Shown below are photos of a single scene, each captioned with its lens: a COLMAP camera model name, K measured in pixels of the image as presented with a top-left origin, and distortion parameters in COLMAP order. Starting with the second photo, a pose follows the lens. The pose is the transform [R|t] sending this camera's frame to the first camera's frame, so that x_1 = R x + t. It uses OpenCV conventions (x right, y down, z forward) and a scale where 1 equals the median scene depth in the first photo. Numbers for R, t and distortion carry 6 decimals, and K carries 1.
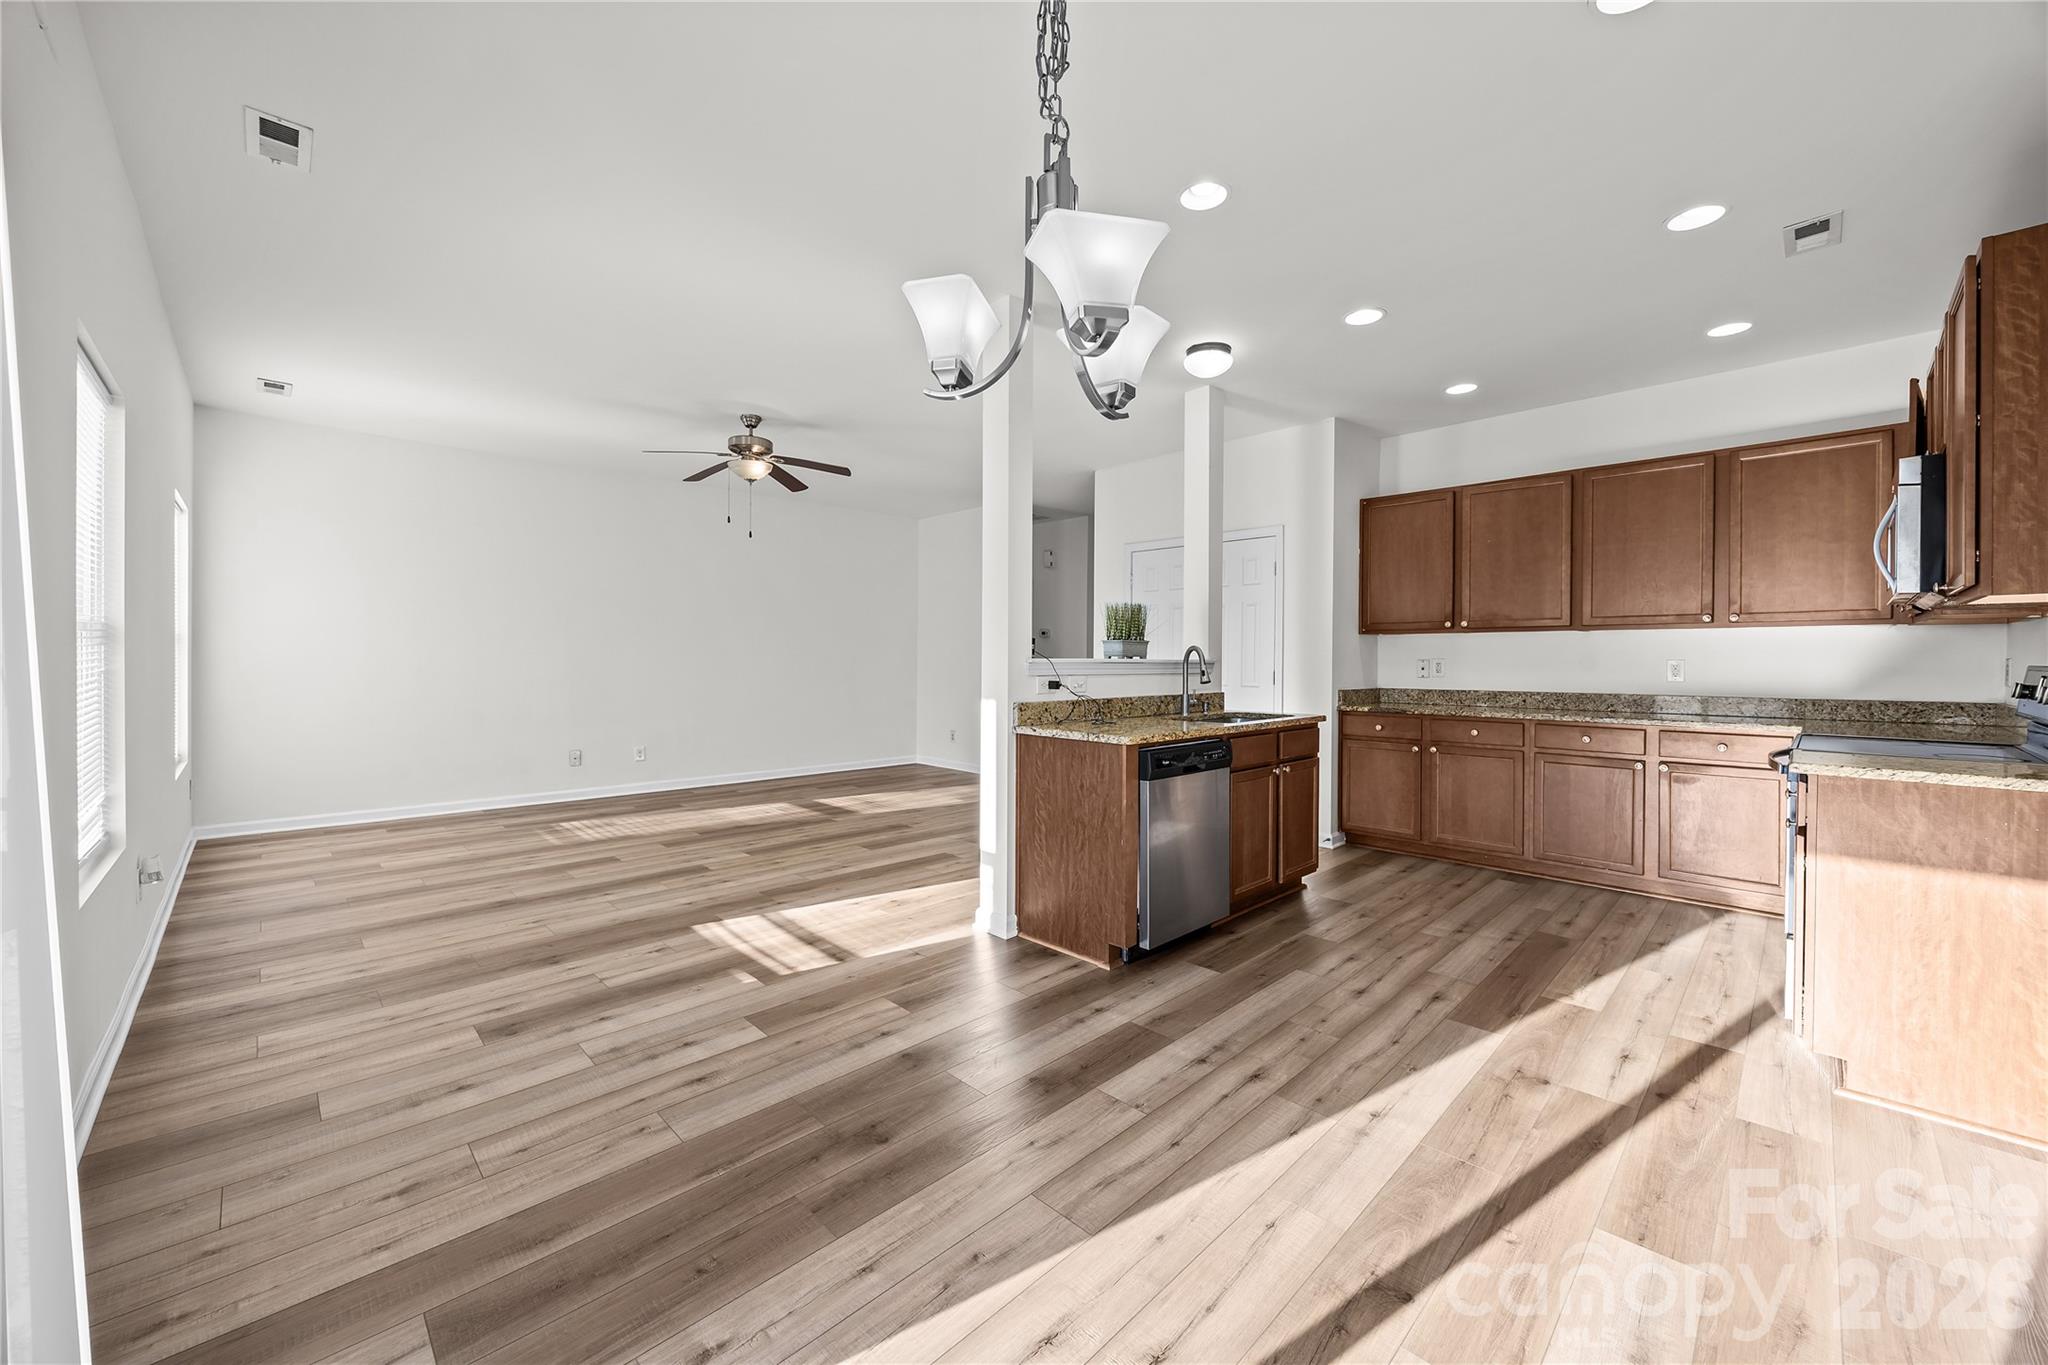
lens RADIAL K [[777.6, 0, 1019.1], [0, 777.6, 667.9], [0, 0, 1]] dist [-0.007380, -0.000441]
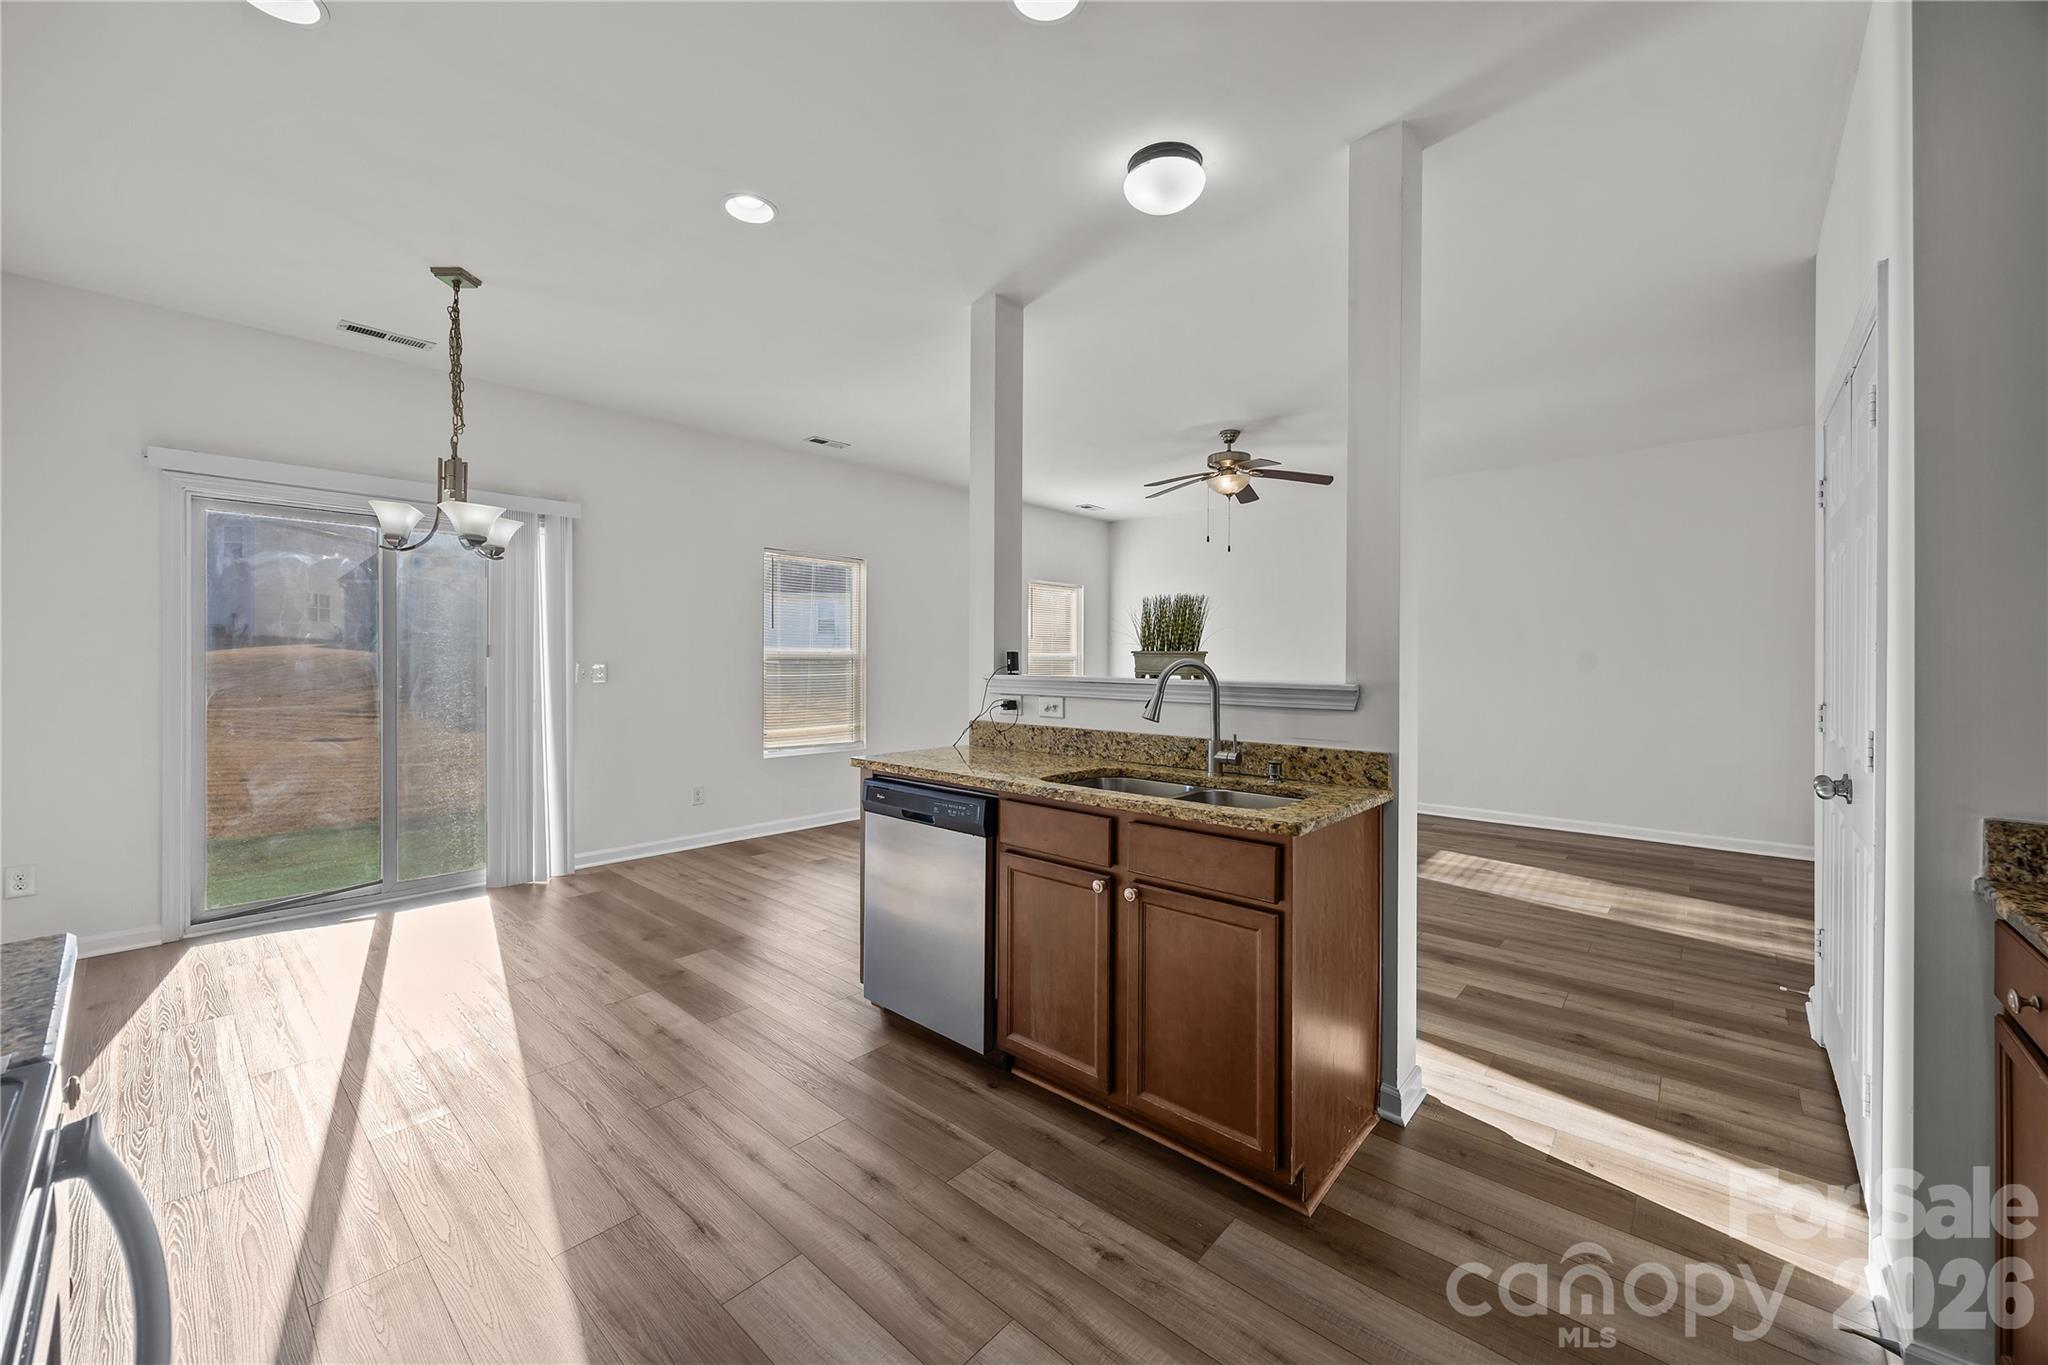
lens RADIAL K [[777.6, 0, 1011.5], [0, 777.6, 669.9], [0, 0, 1]] dist [-0.007380, -0.000441]
pose [[0.066065, 0.007676, -0.997786, 0.893384], [-0.018173, 0.999814, 0.006489, -0.023111], [0.997650, 0.017704, 0.066192, 0.914780]]
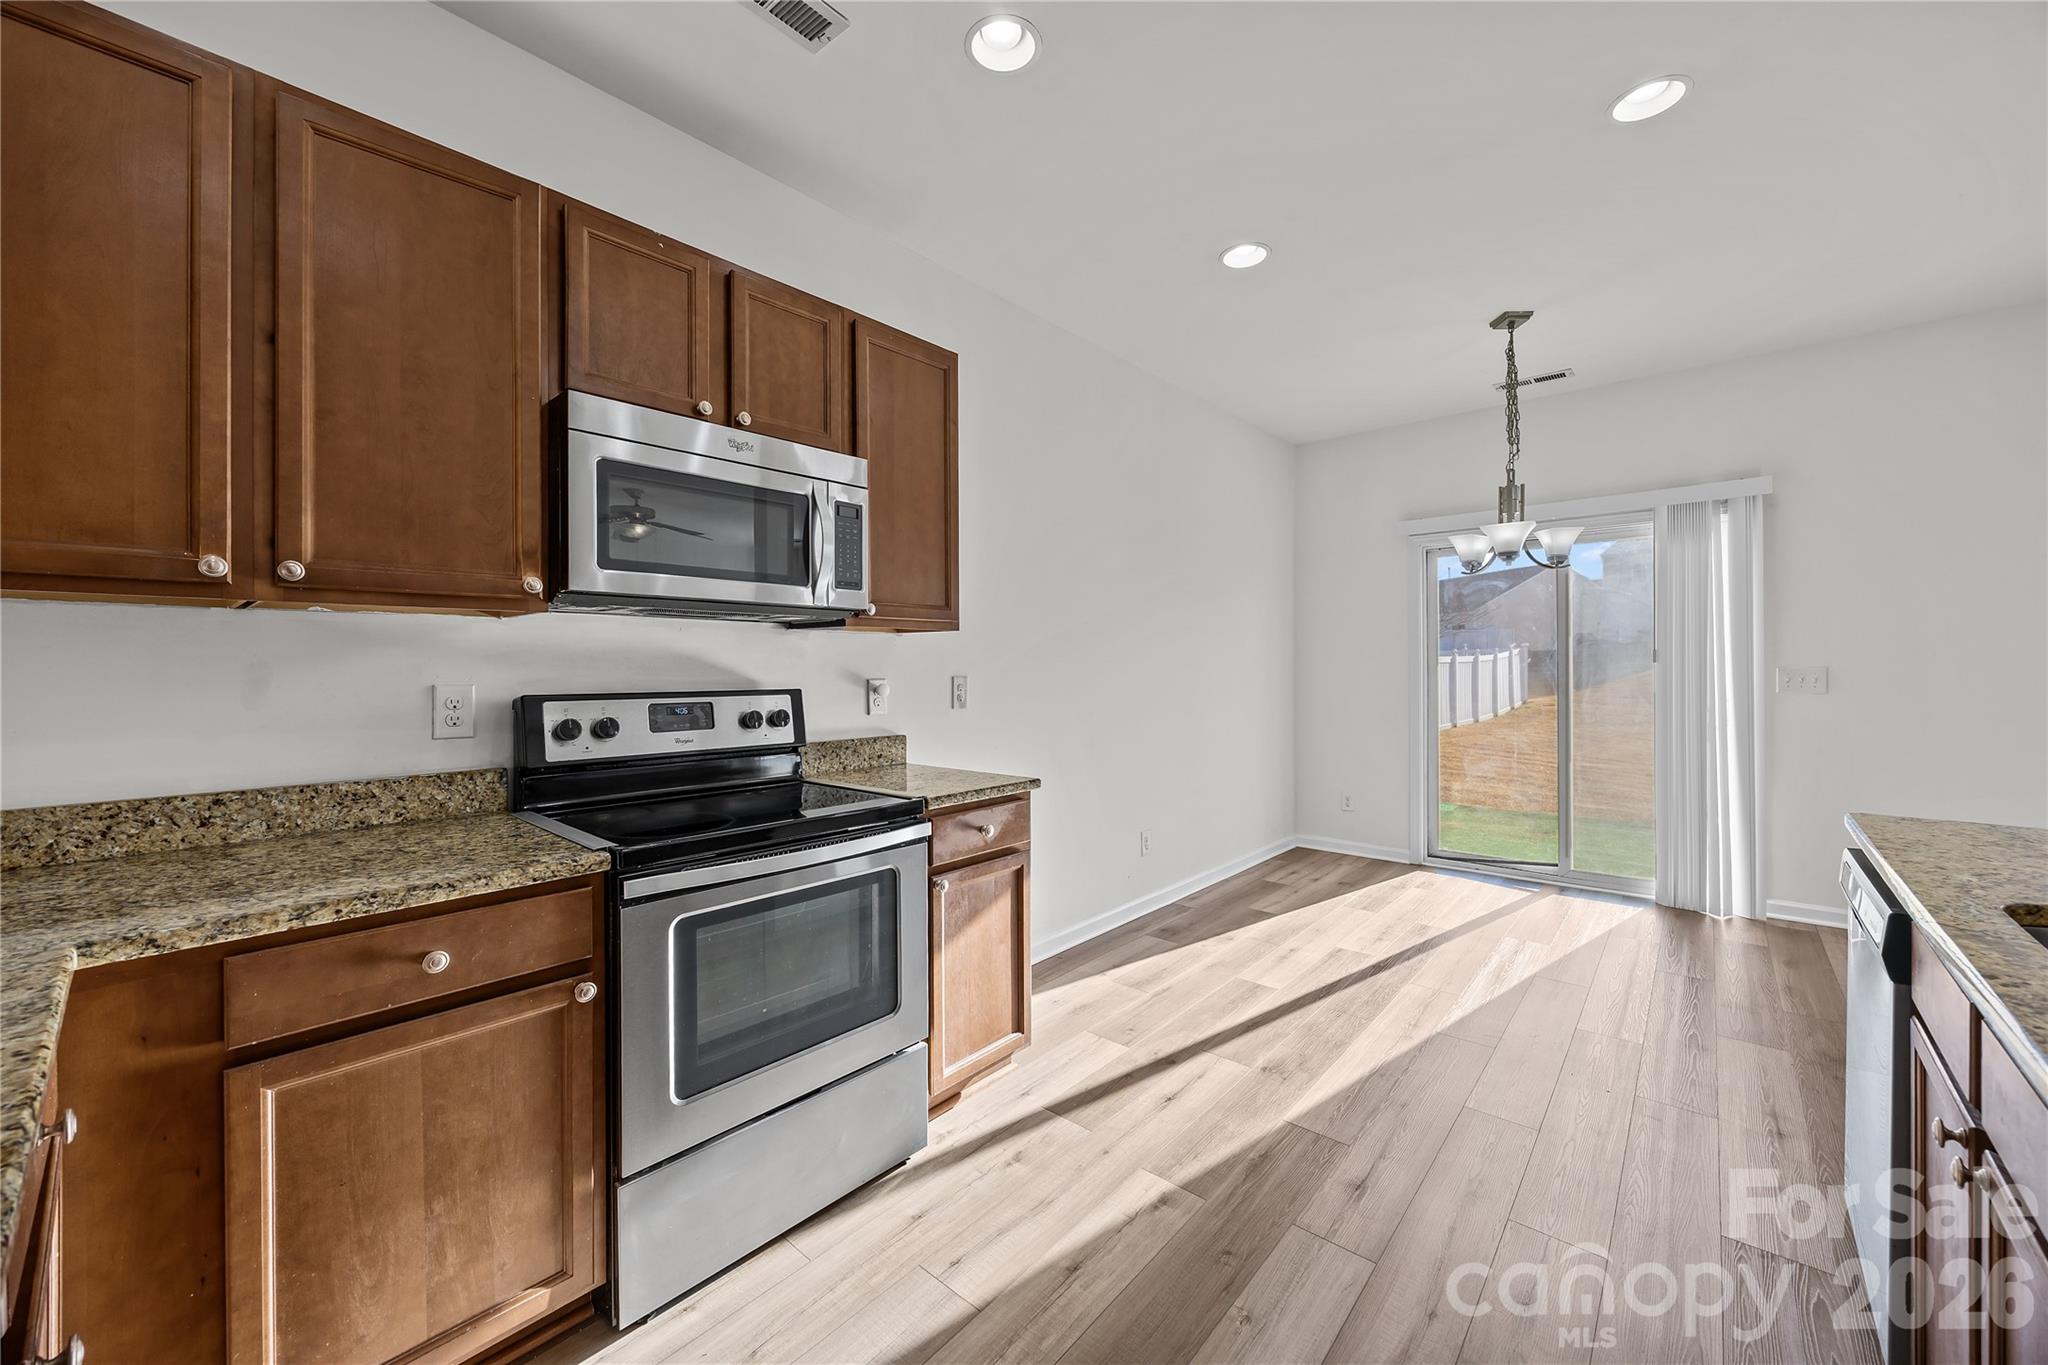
lens RADIAL K [[777.6, 0, 1019.9], [0, 777.6, 670.6], [0, 0, 1]] dist [-0.007380, -0.000441]
pose [[-0.996975, 0.000134, -0.077716, 0.675883], [-0.001406, 0.999804, 0.019767, -0.028569], [0.077704, 0.019817, -0.996780, 1.252141]]
